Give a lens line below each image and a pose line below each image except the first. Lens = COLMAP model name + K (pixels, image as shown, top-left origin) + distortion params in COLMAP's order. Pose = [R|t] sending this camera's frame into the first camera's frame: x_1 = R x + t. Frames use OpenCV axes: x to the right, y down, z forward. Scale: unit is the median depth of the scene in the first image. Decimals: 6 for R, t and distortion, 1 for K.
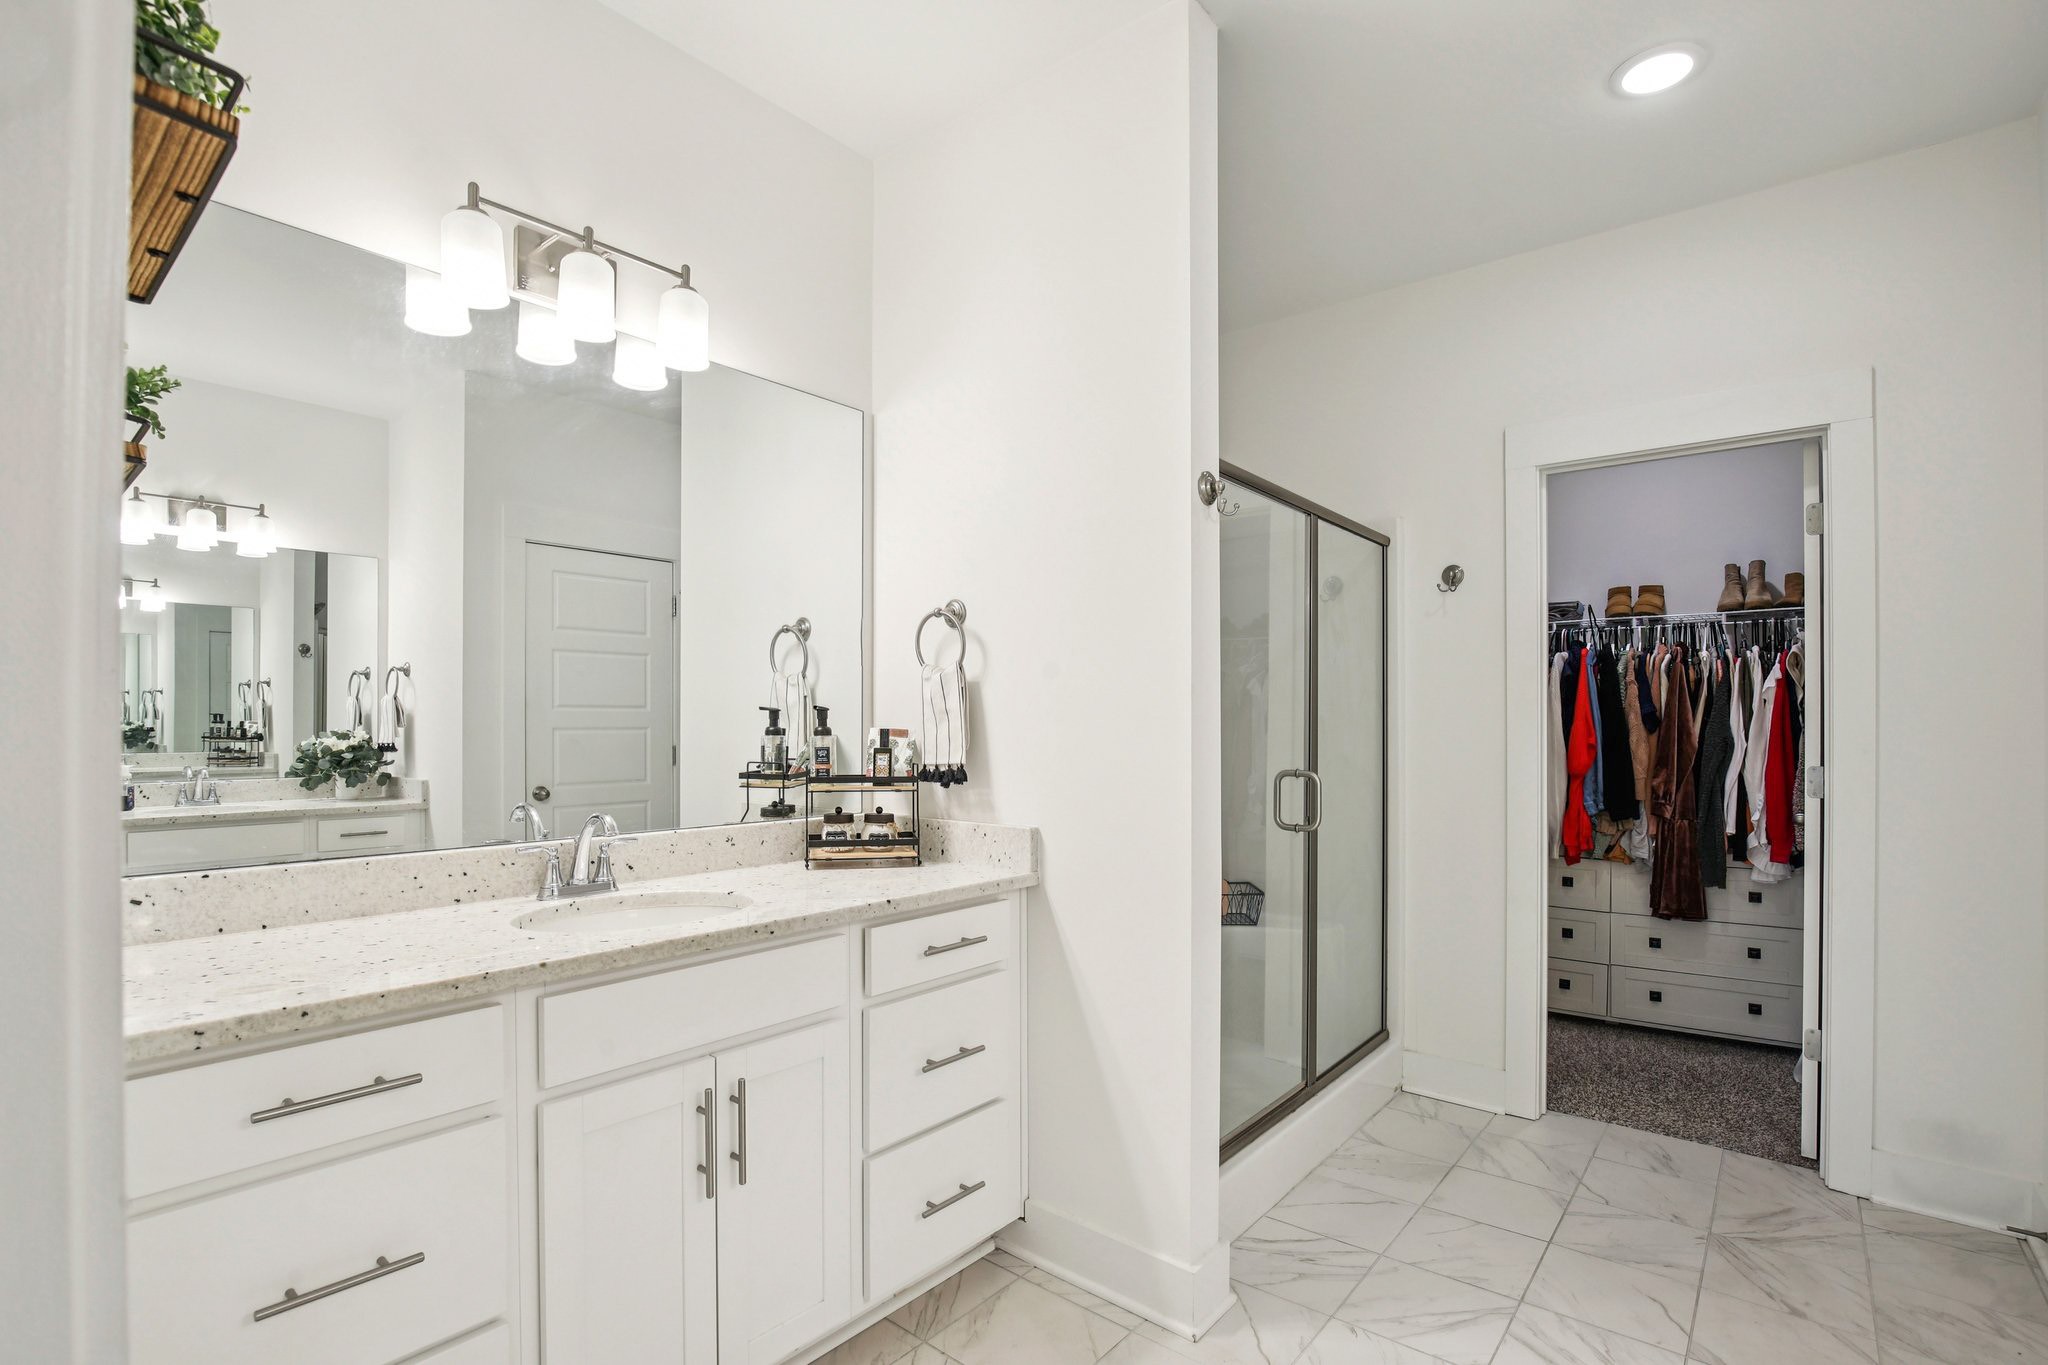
lens RADIAL K [[951.6, 0, 1032.6], [0, 951.6, 724.4], [0, 0, 1]] dist [-0.033744, 0.005080]
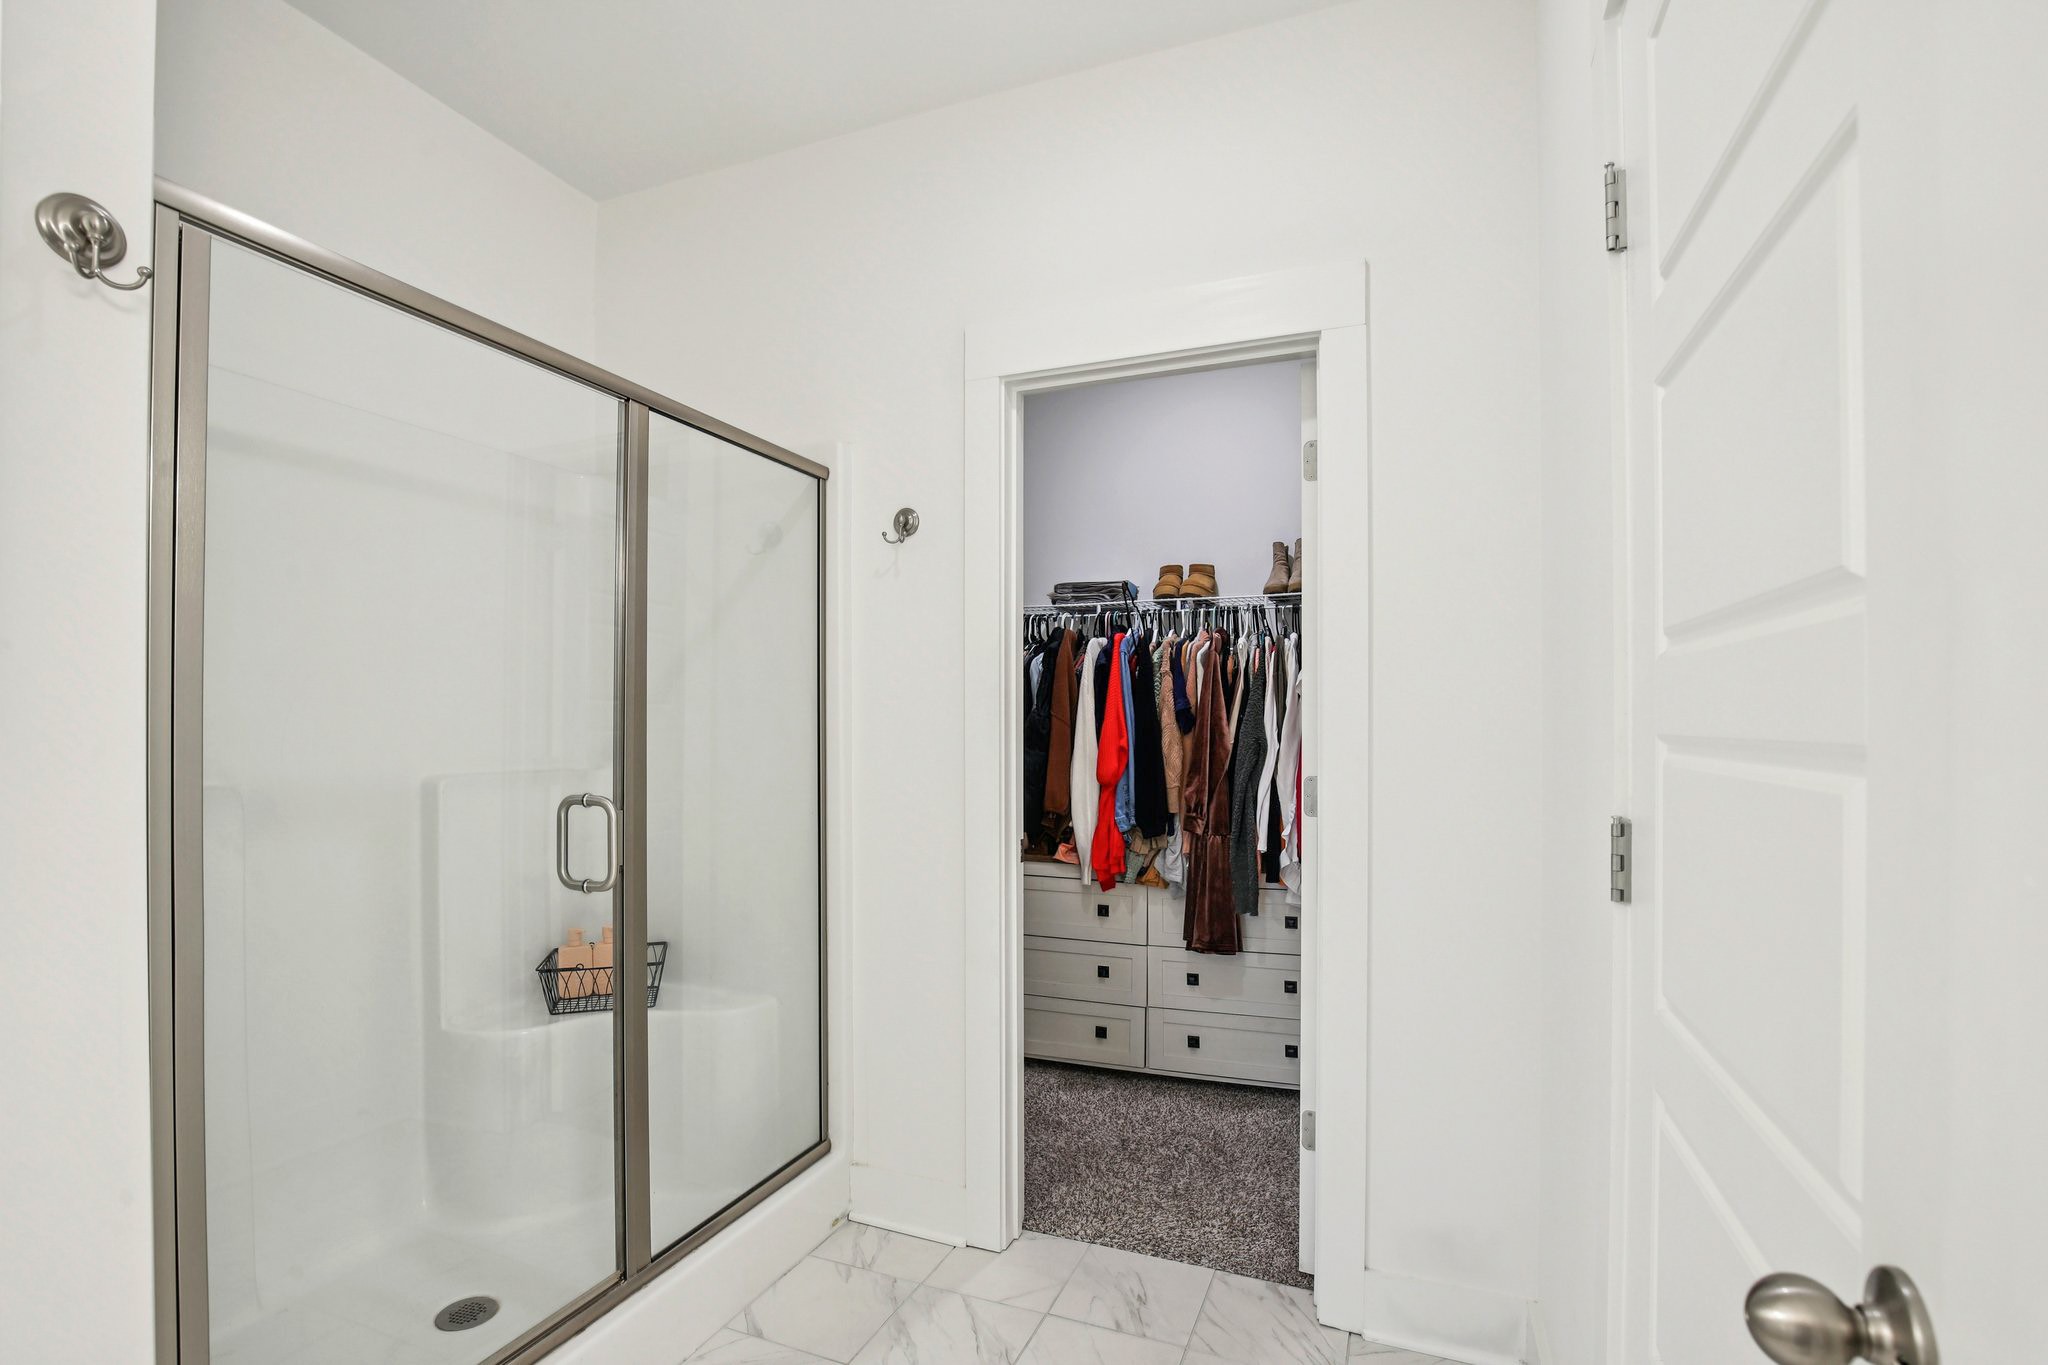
lens RADIAL K [[951.6, 0, 1032.6], [0, 951.6, 724.4], [0, 0, 1]] dist [-0.033744, 0.005080]
pose [[0.954944, -0.000820, 0.296786, 0.318743], [0.000655, 1.000000, 0.000653, 0.000569], [-0.296786, -0.000429, 0.954944, 0.259259]]
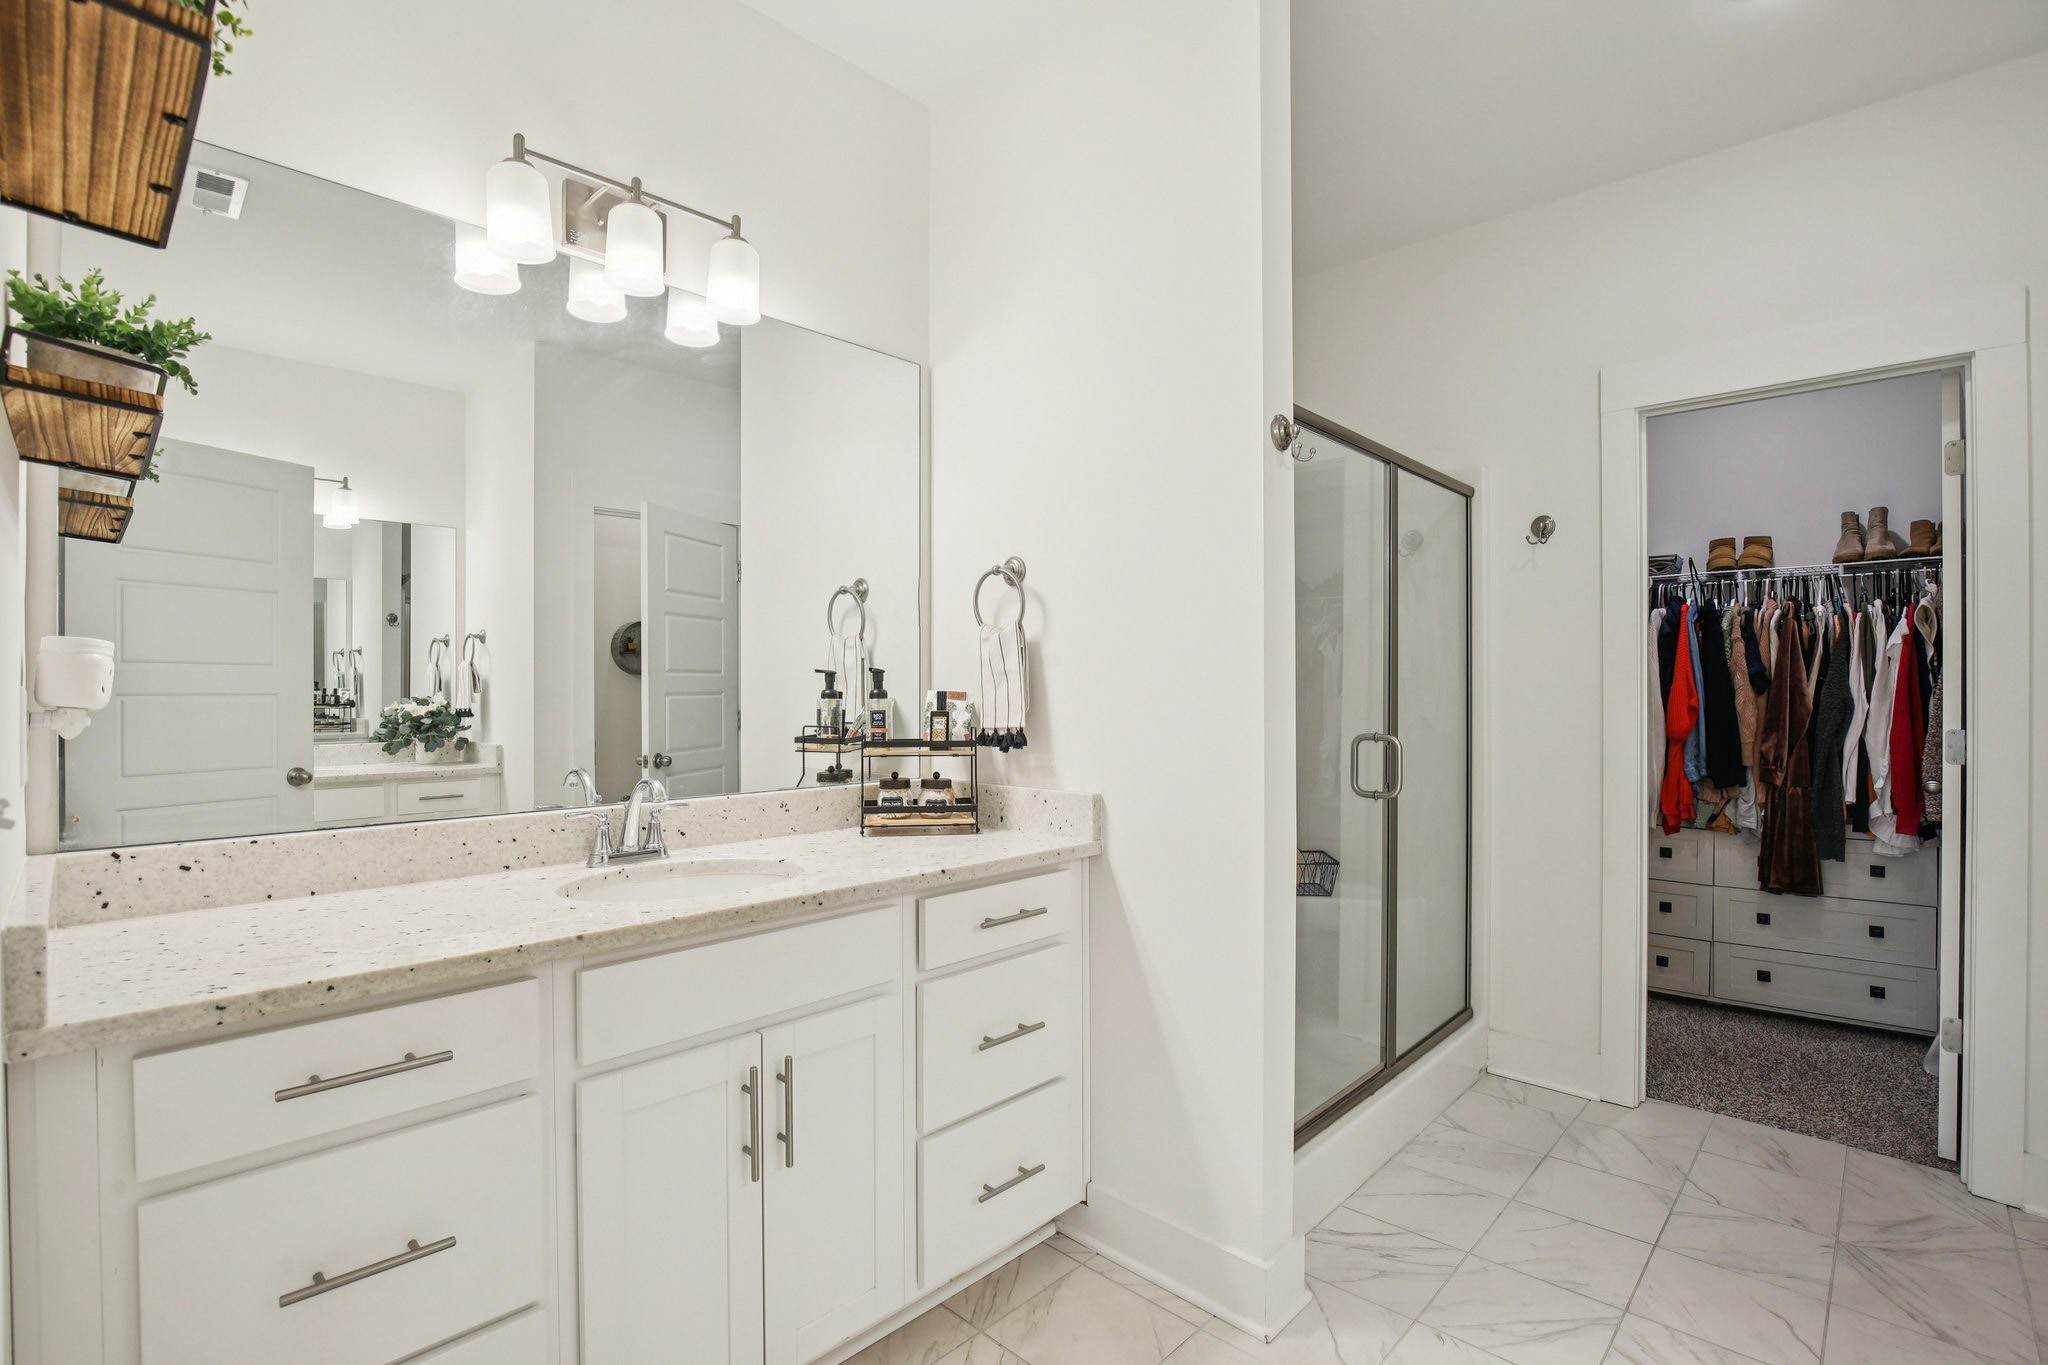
lens RADIAL K [[951.6, 0, 1042.9], [0, 951.6, 696.1], [0, 0, 1]] dist [-0.034745, 0.010443]
pose [[0.998251, -0.002830, -0.059054, 0.003710], [0.003284, 0.999966, 0.007599, 0.002156], [0.059030, -0.007779, 0.998226, 0.035210]]
